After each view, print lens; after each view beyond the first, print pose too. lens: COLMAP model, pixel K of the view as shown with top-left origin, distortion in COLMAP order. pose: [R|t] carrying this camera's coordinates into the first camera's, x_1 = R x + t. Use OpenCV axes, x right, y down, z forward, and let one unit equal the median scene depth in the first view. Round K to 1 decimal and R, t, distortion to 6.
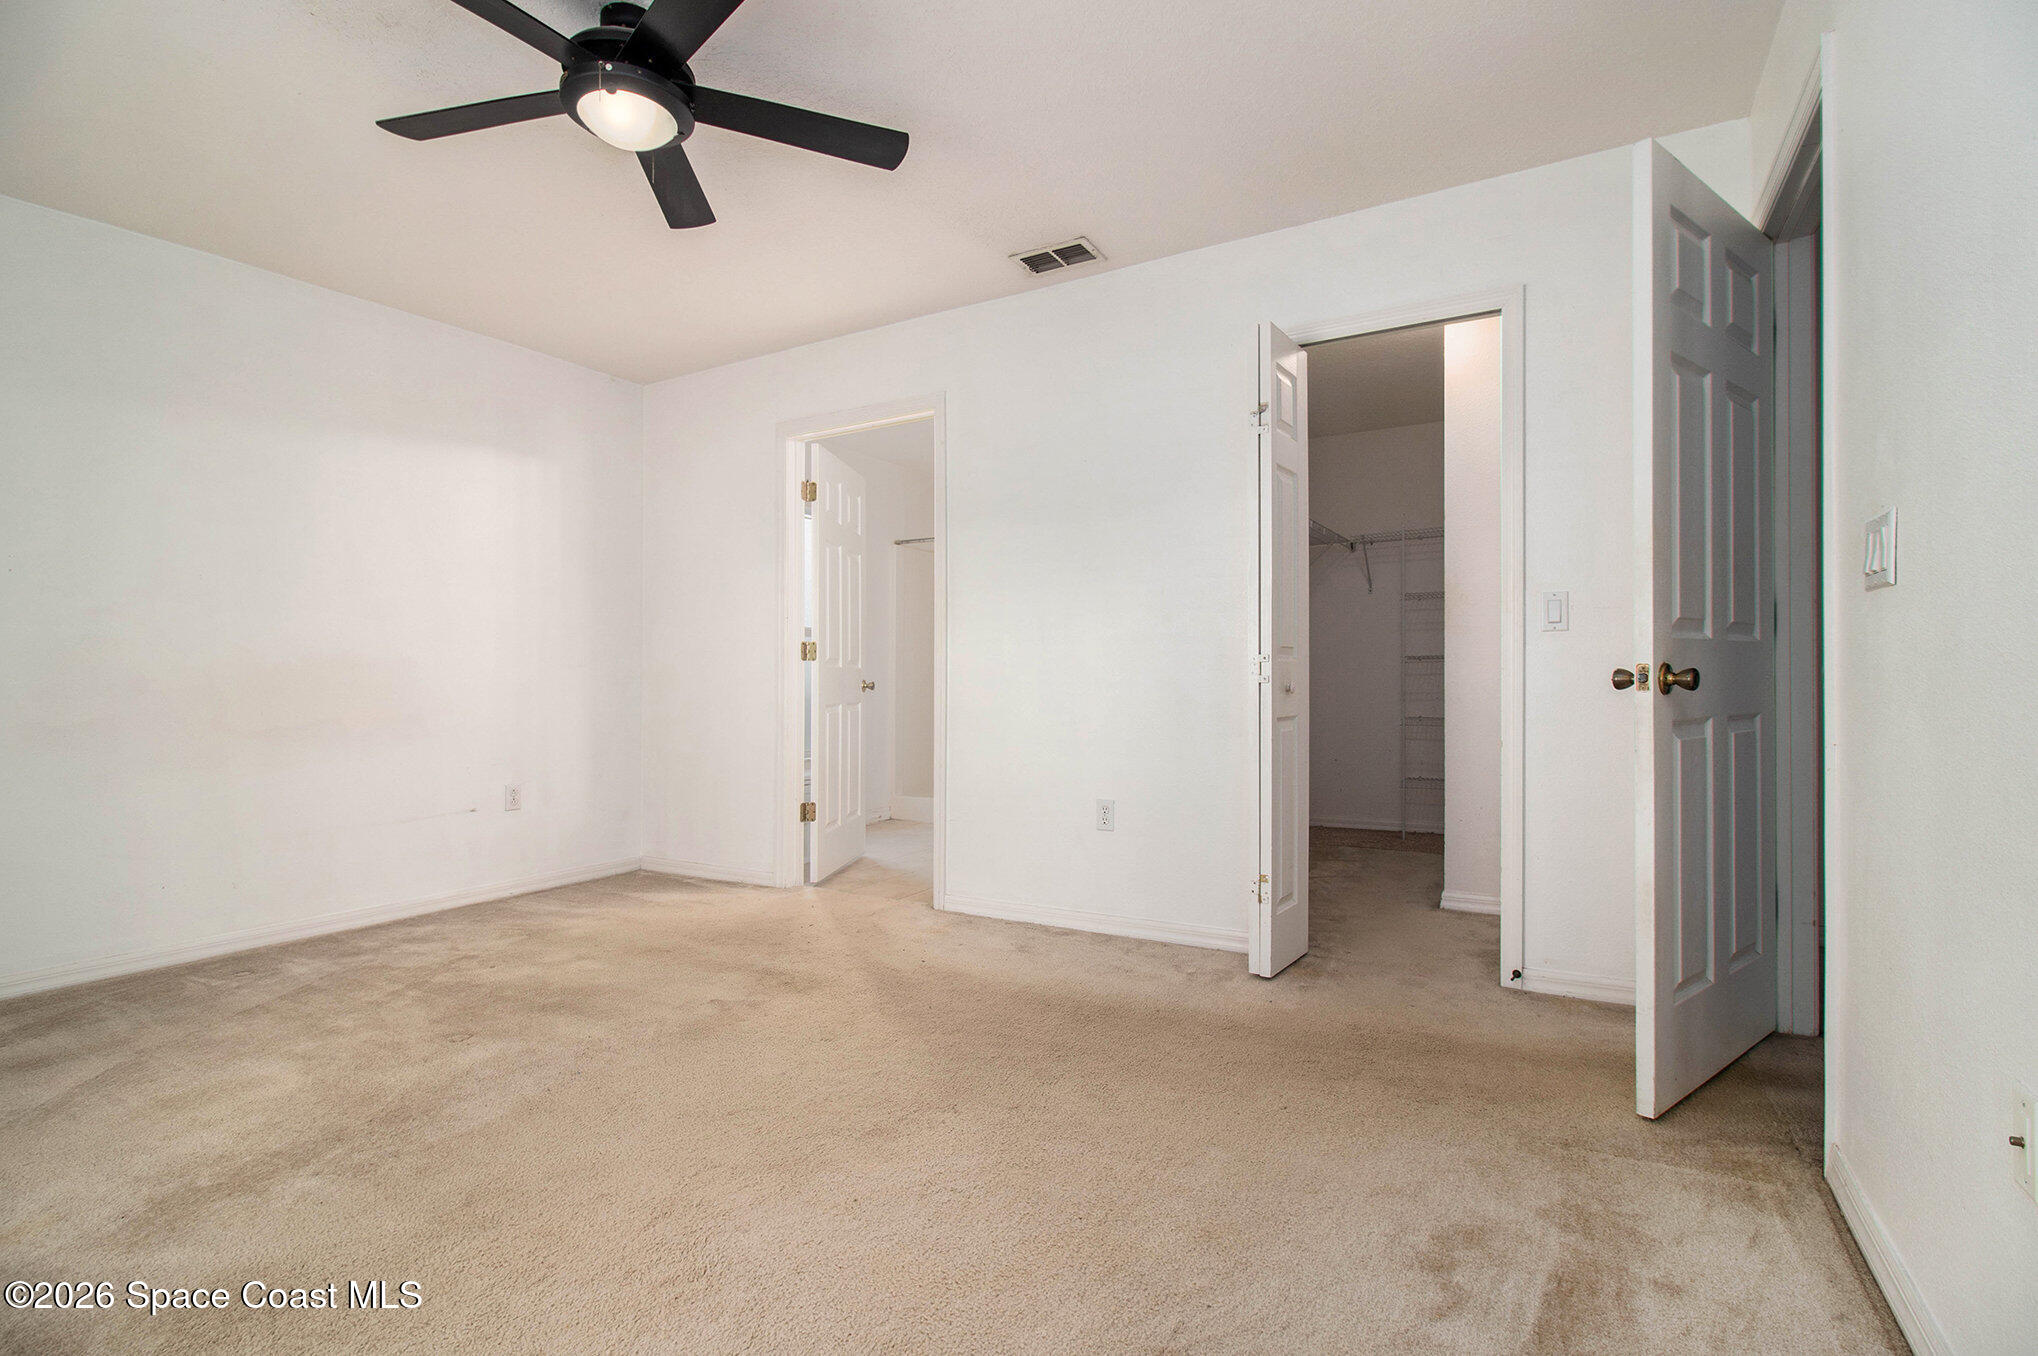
lens RADIAL K [[959.7, 0, 1009.2], [0, 959.7, 681.6], [0, 0, 1]] dist [0.014234, -0.018796]
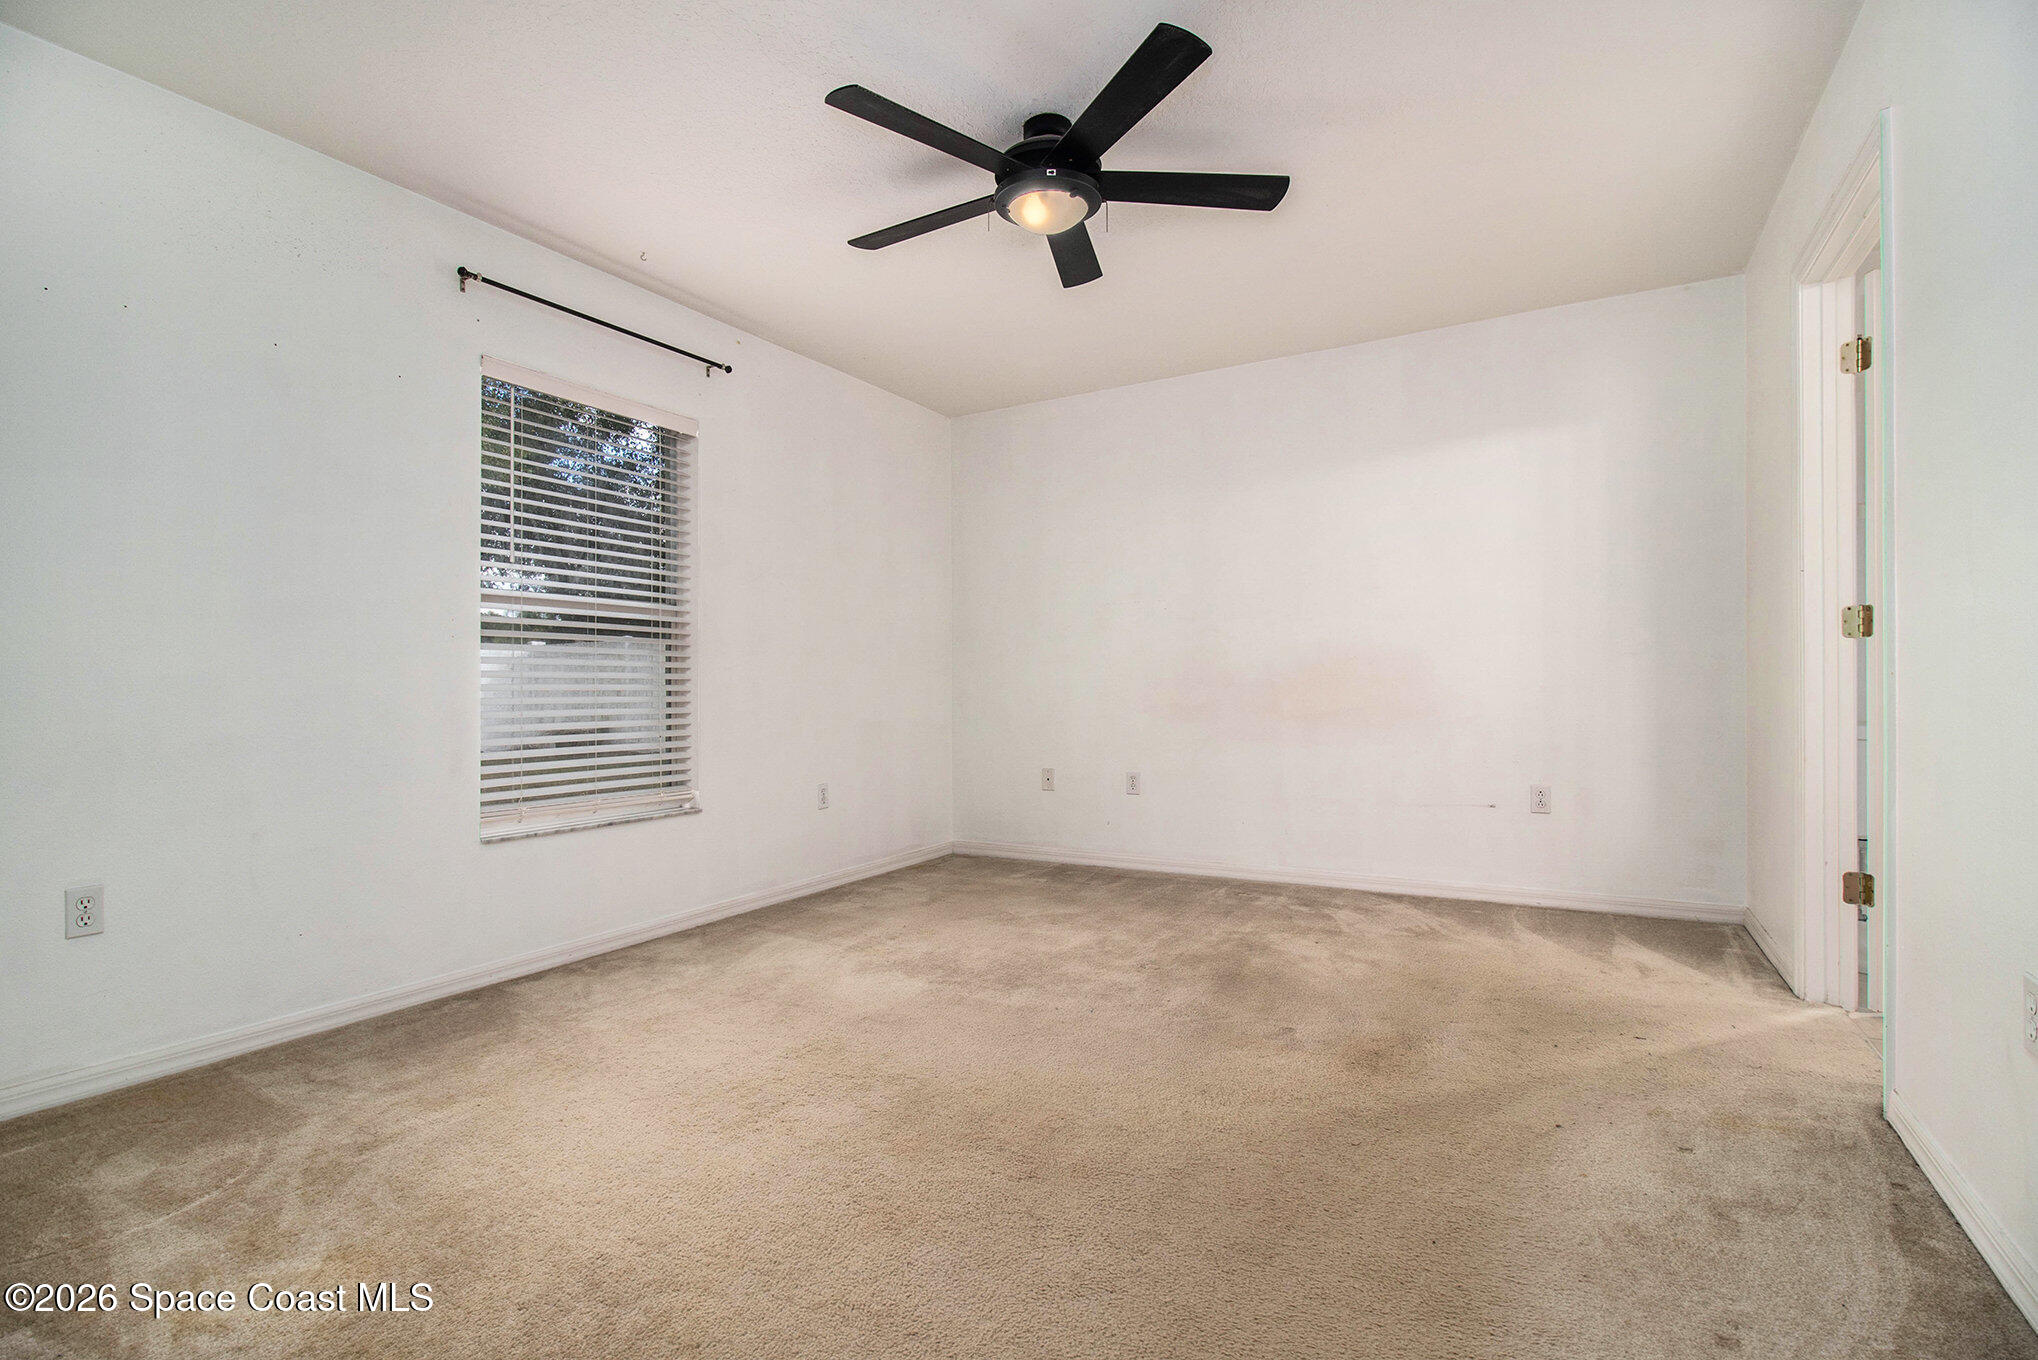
lens RADIAL K [[959.7, 0, 1009.2], [0, 959.7, 683.6], [0, 0, 1]] dist [0.014234, -0.018796]
pose [[0.016443, 0.005894, -0.999847, 0.505223], [0.020896, 0.999762, 0.006237, -0.009470], [0.999646, -0.020995, 0.016316, 0.603526]]
